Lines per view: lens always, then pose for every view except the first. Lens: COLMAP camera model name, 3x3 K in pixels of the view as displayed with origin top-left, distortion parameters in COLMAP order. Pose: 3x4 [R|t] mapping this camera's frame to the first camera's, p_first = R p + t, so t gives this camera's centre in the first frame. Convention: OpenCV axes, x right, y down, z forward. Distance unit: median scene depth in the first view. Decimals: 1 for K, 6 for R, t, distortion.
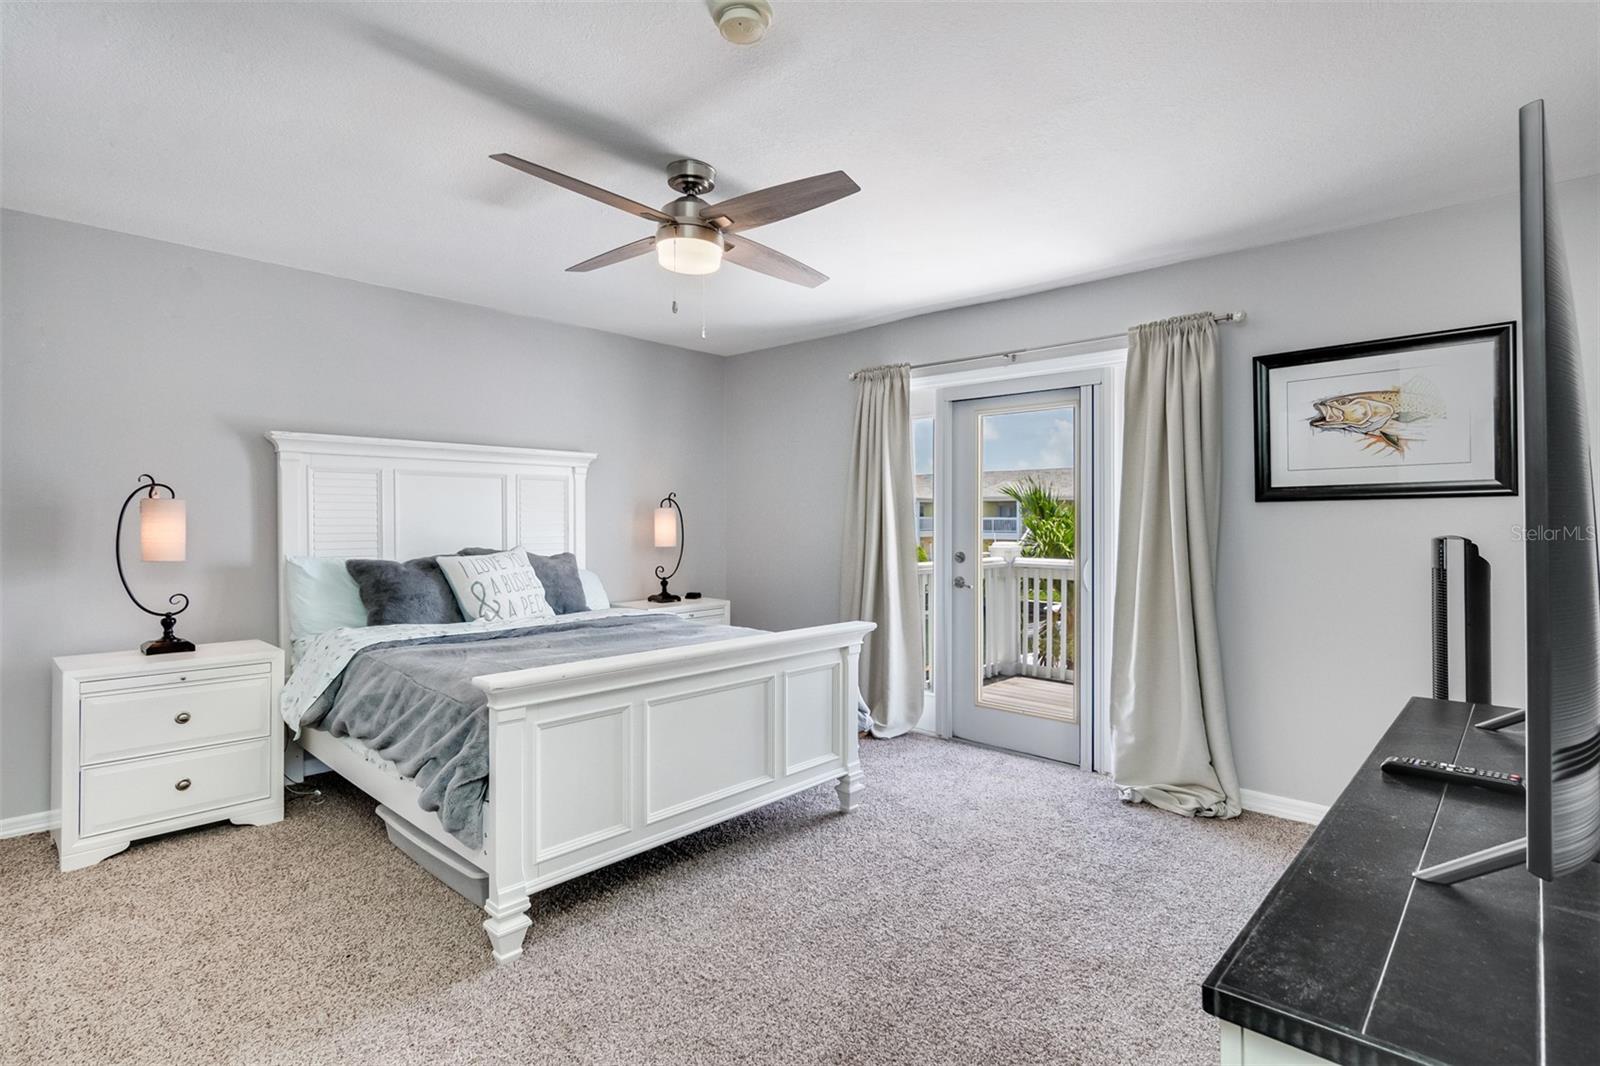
lens RADIAL K [[795.8, 0, 806.9], [0, 795.8, 508.9], [0, 0, 1]] dist [-0.030230, -0.001128]
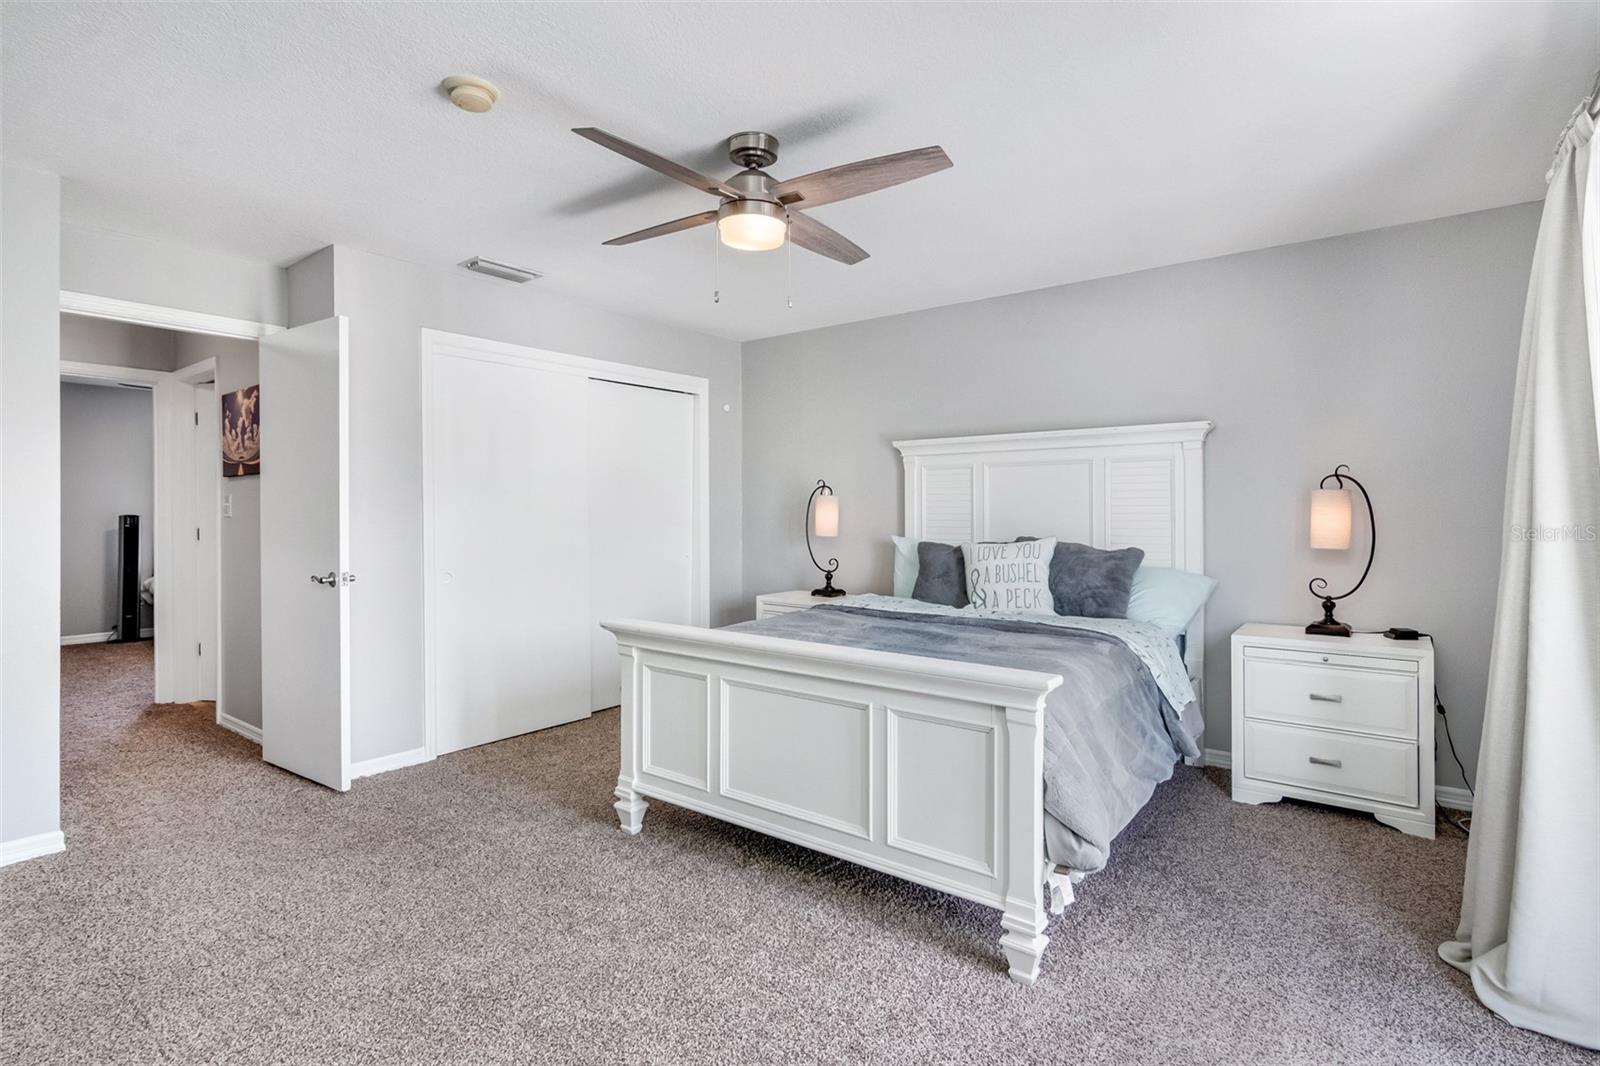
lens RADIAL K [[773.8, 0, 792.4], [0, 773.8, 525.2], [0, 0, 1]] dist [0.001917, -0.000308]
pose [[0.075362, 0.020493, -0.996946, 0.547408], [0.015305, 0.999647, 0.021705, 0.009717], [0.997039, -0.016894, 0.075022, 0.668841]]
